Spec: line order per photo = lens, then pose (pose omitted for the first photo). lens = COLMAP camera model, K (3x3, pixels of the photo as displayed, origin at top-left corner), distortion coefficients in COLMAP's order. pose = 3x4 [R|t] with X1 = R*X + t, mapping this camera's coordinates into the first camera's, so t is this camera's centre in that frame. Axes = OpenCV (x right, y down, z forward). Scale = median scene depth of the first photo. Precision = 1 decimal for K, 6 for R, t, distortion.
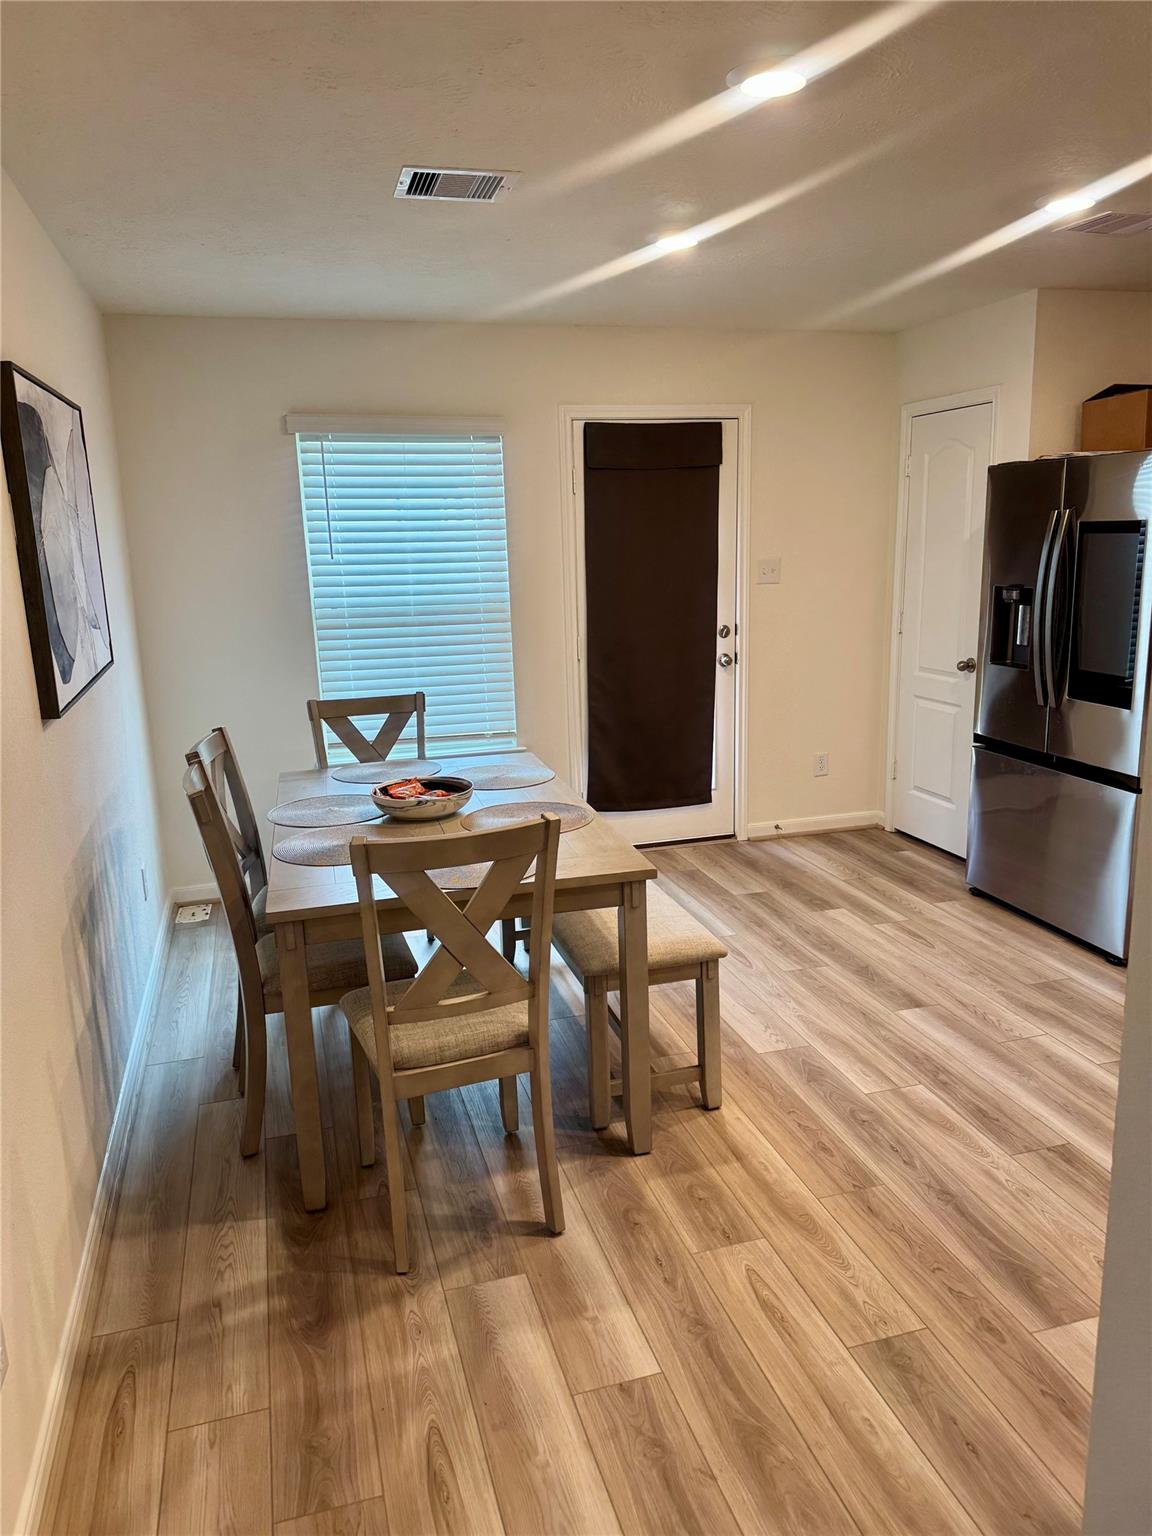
lens RADIAL K [[1088.0, 0, 601.2], [0, 1088.0, 769.4], [0, 0, 1]] dist [0.003009, -0.039903]
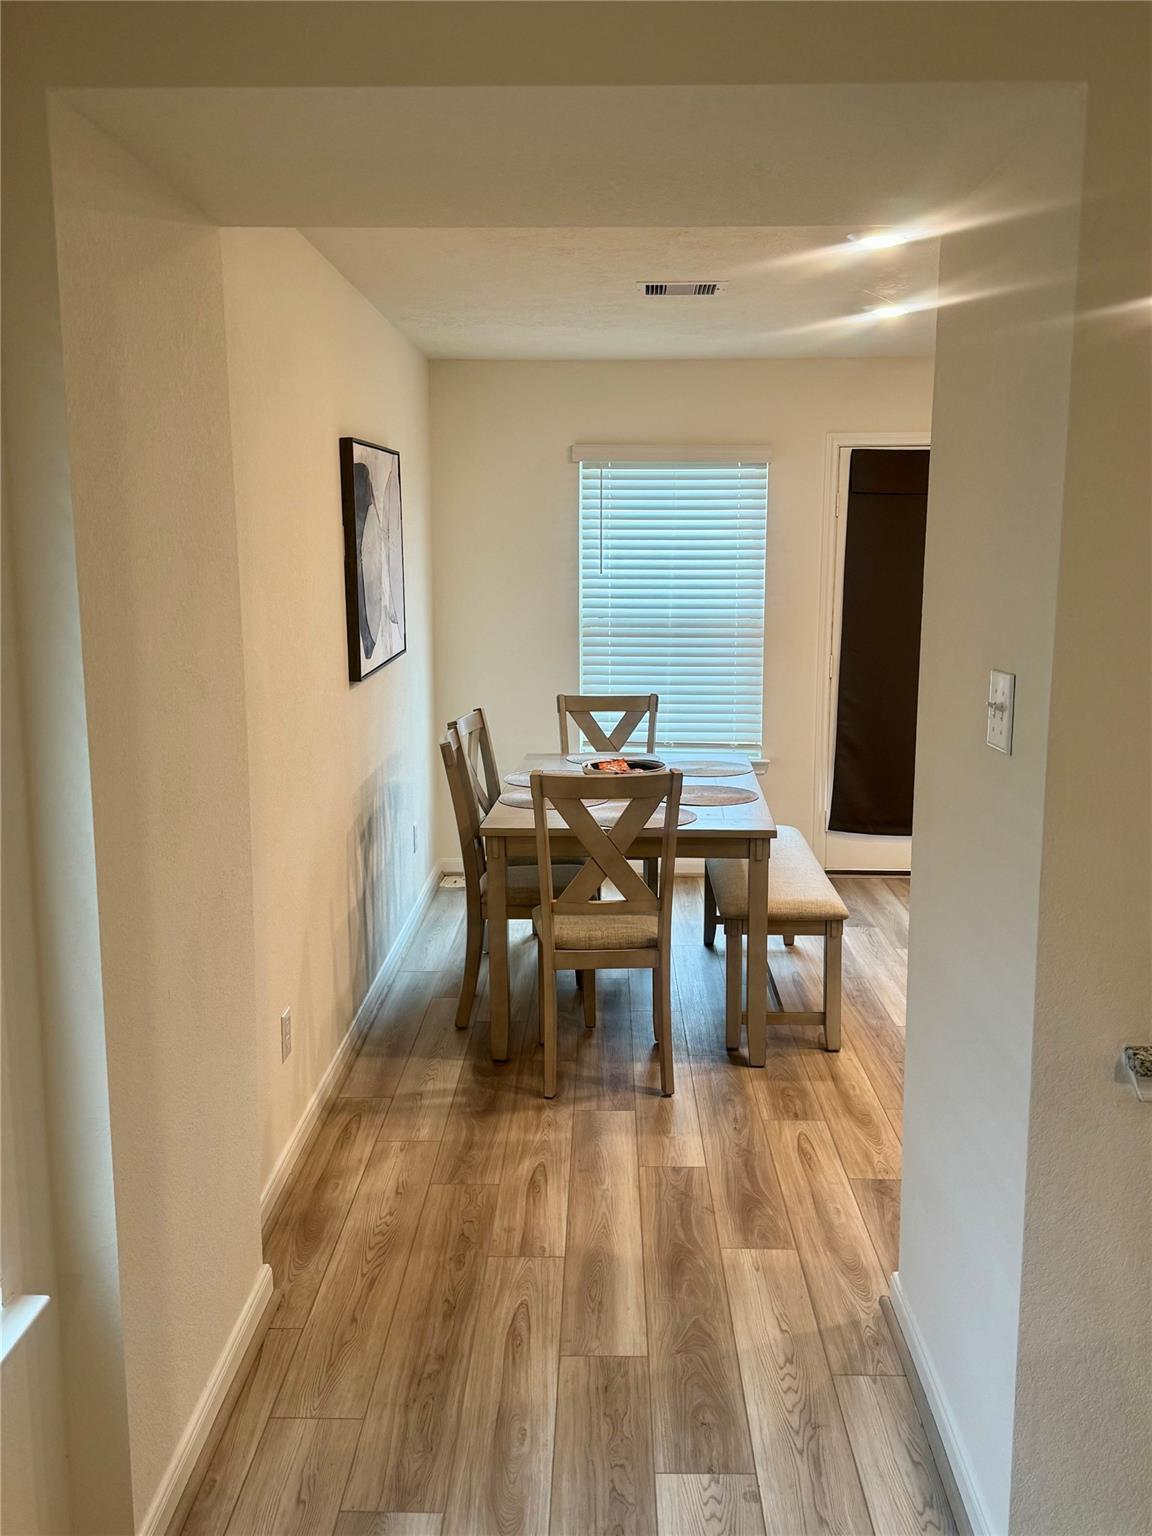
lens RADIAL K [[1393.7, 0, 579.2], [0, 1393.7, 774.5], [0, 0, 1]] dist [-0.051044, 0.002243]
pose [[0.948520, 0.076027, -0.307456, 0.314426], [-0.090058, 0.995432, -0.031683, 0.097777], [0.303643, 0.057741, 0.951035, -0.586971]]
